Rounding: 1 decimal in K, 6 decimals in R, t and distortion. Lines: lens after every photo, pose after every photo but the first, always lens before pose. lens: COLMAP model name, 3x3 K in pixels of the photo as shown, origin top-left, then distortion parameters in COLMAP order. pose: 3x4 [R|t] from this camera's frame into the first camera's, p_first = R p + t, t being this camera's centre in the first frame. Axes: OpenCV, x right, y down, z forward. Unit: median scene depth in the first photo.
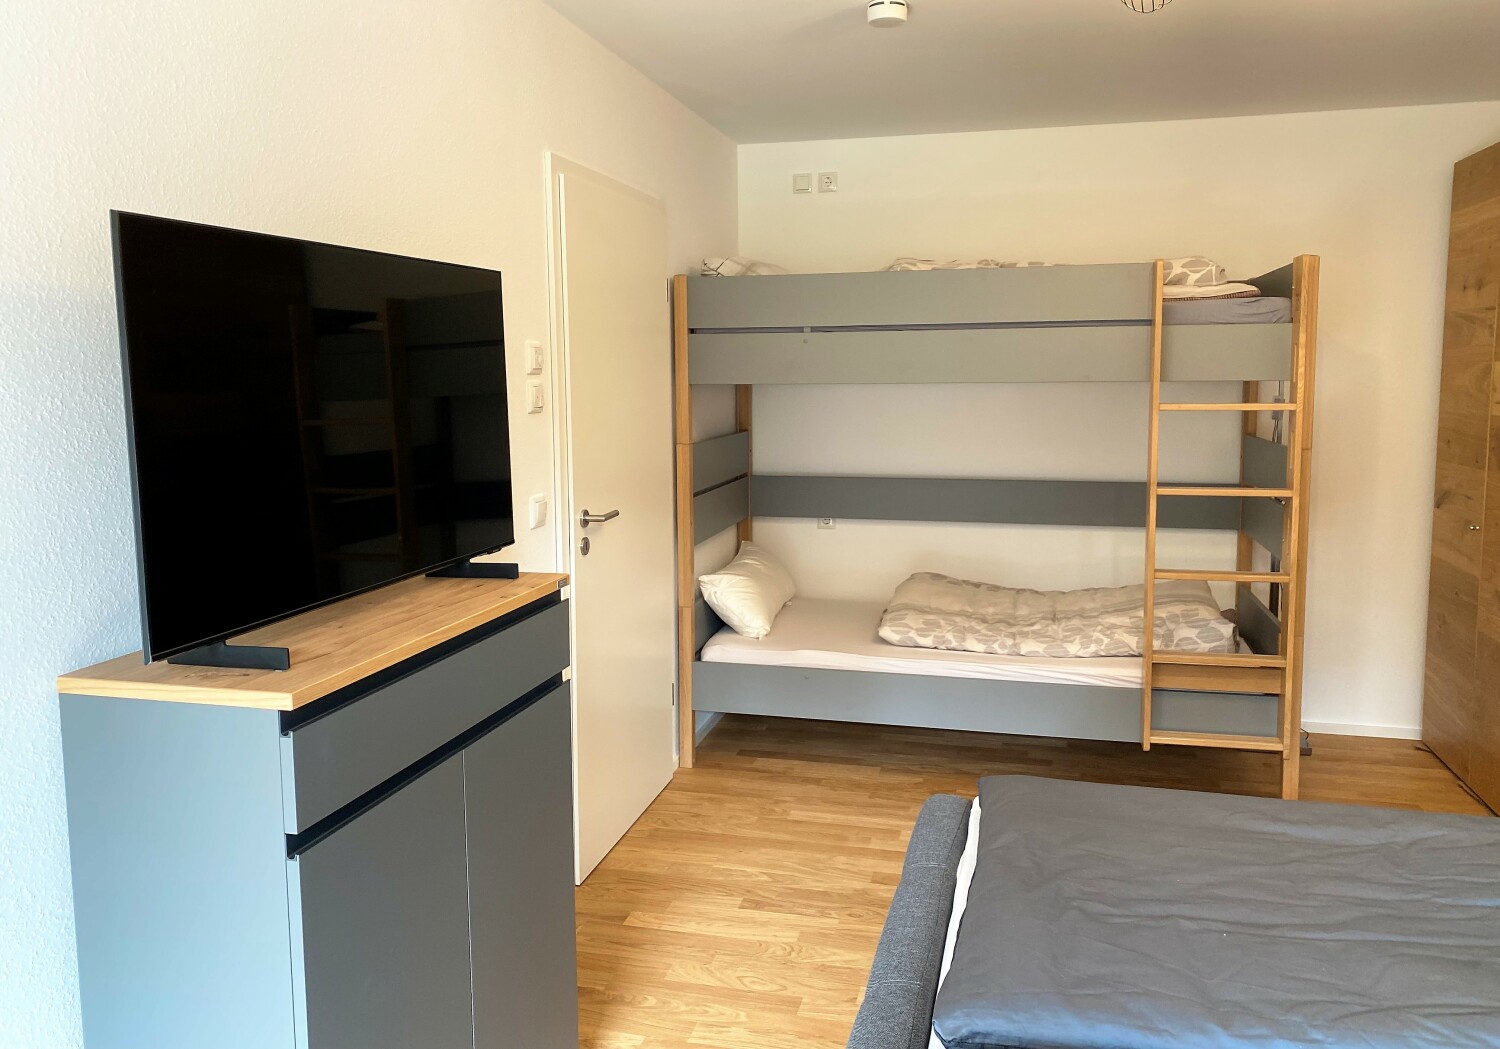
lens RADIAL K [[1118.5, 0, 751.9], [0, 1118.5, 481.8], [0, 0, 1]] dist [0.055946, -0.059145]
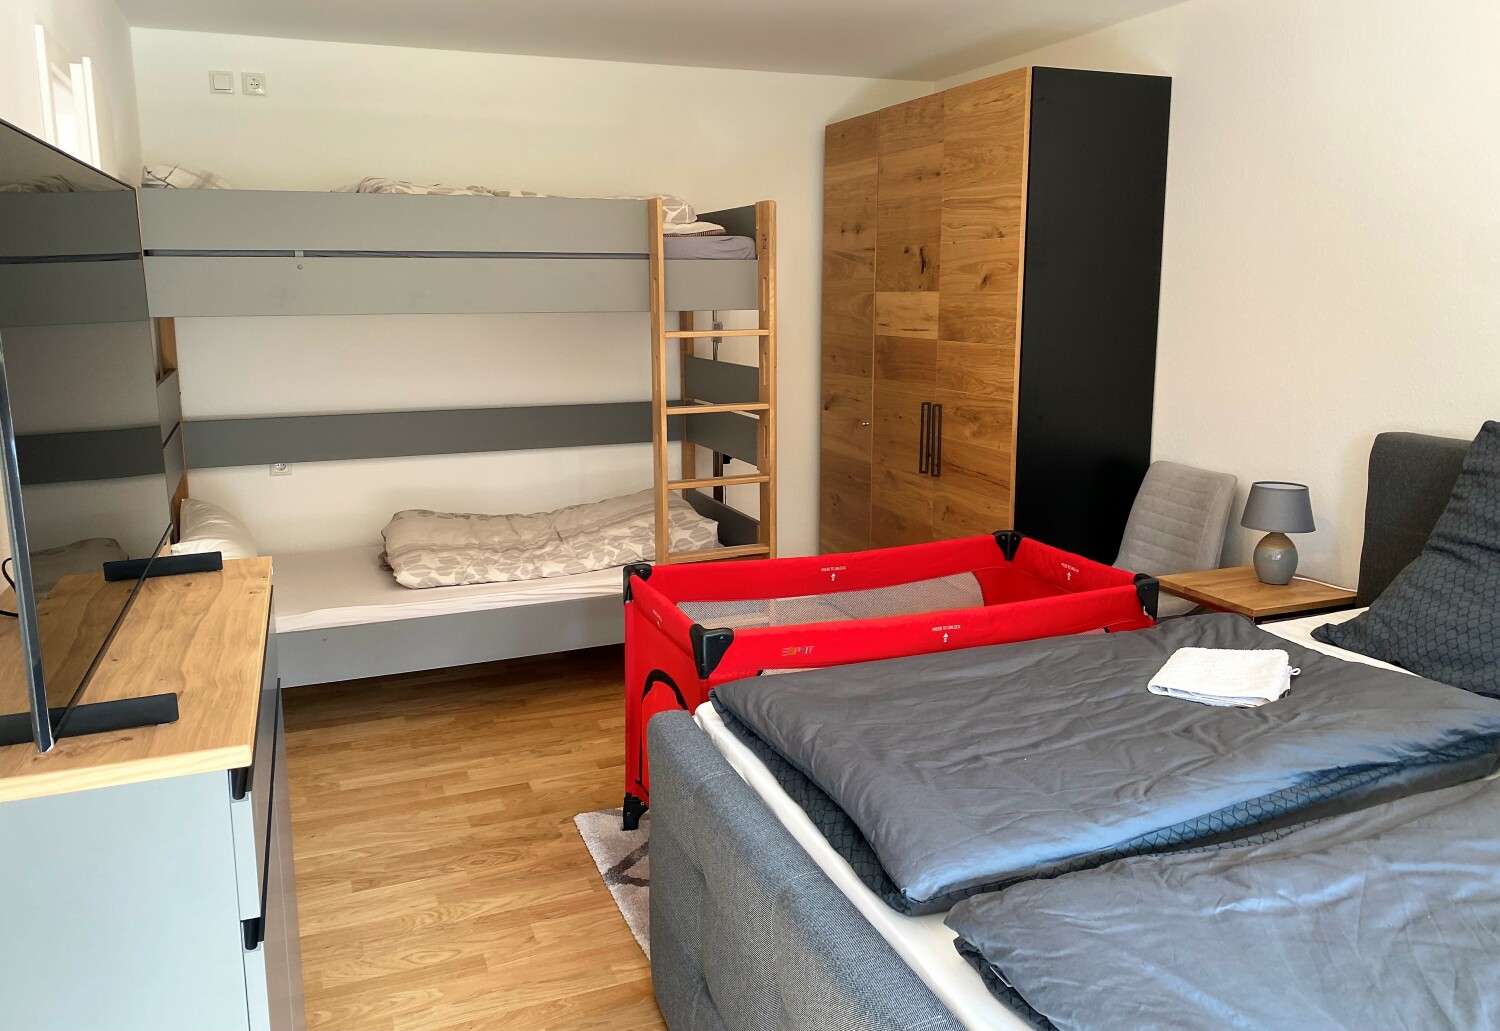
lens RADIAL K [[1121.2, 0, 736.8], [0, 1121.2, 464.9], [0, 0, 1]] dist [0.034427, -0.031668]
pose [[0.814596, -0.091355, 0.572789, -0.203439], [0.059004, 0.995447, 0.074853, -0.016323], [-0.577020, -0.027179, 0.816278, 0.060668]]
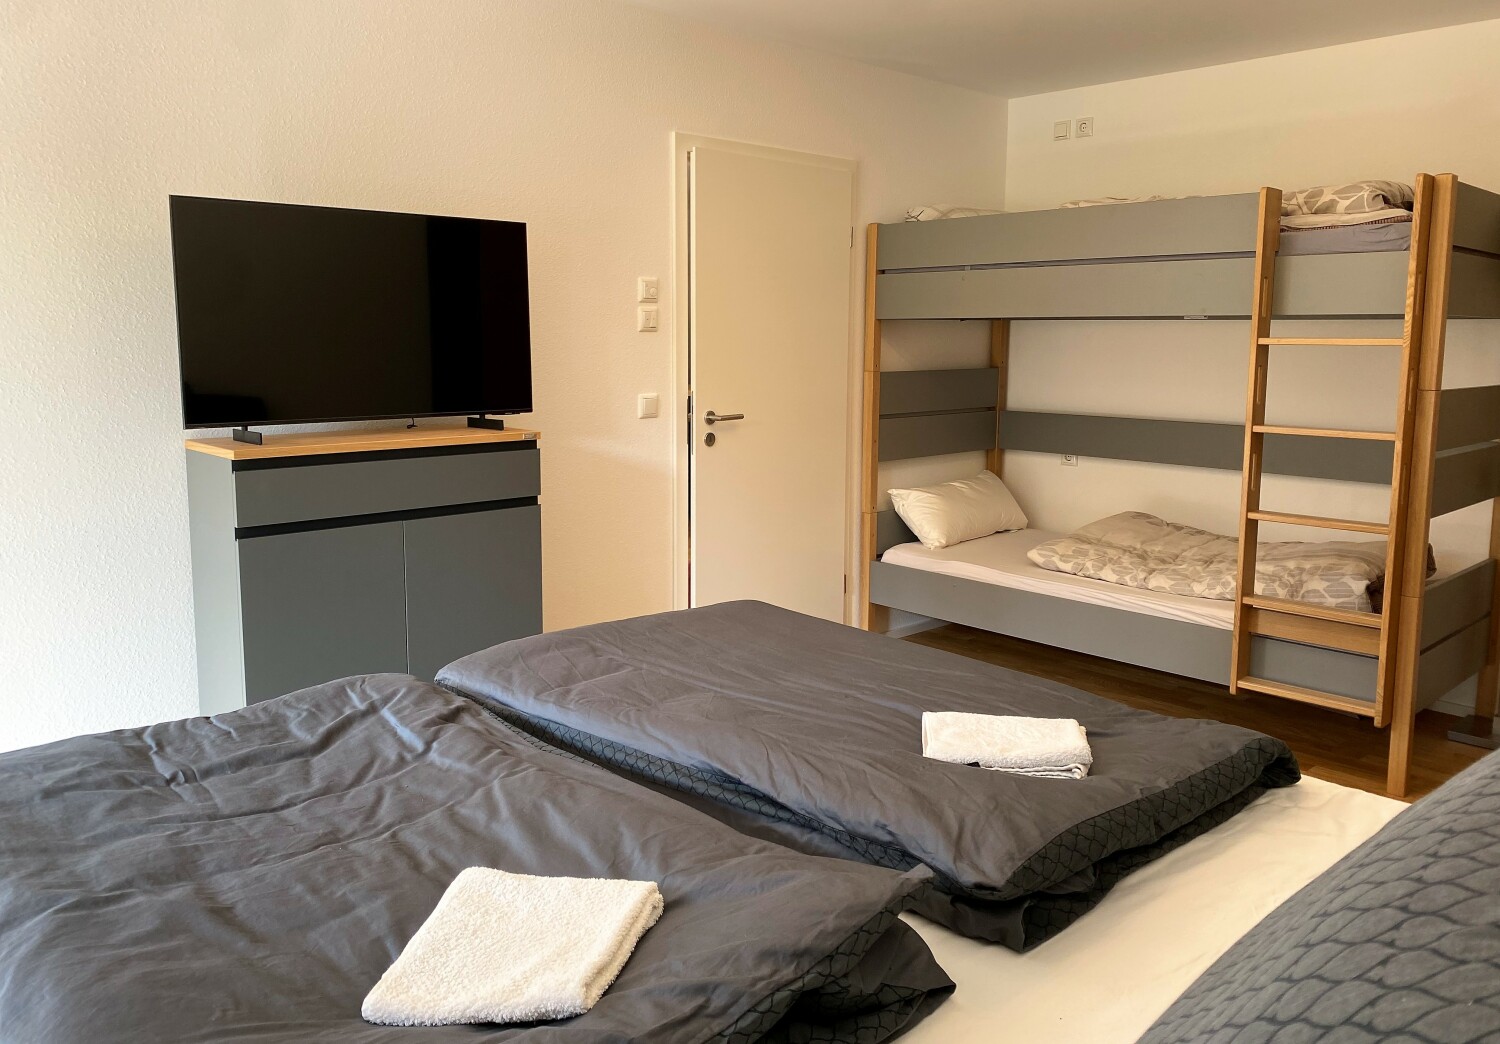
lens RADIAL K [[1118.5, 0, 748.2], [0, 1118.5, 459.9], [0, 0, 1]] dist [0.055946, -0.059145]
pose [[0.848220, 0.072873, -0.524607, 0.472312], [-0.065754, 0.997315, 0.032222, 0.030810], [0.525546, 0.007164, 0.850735, -0.049663]]
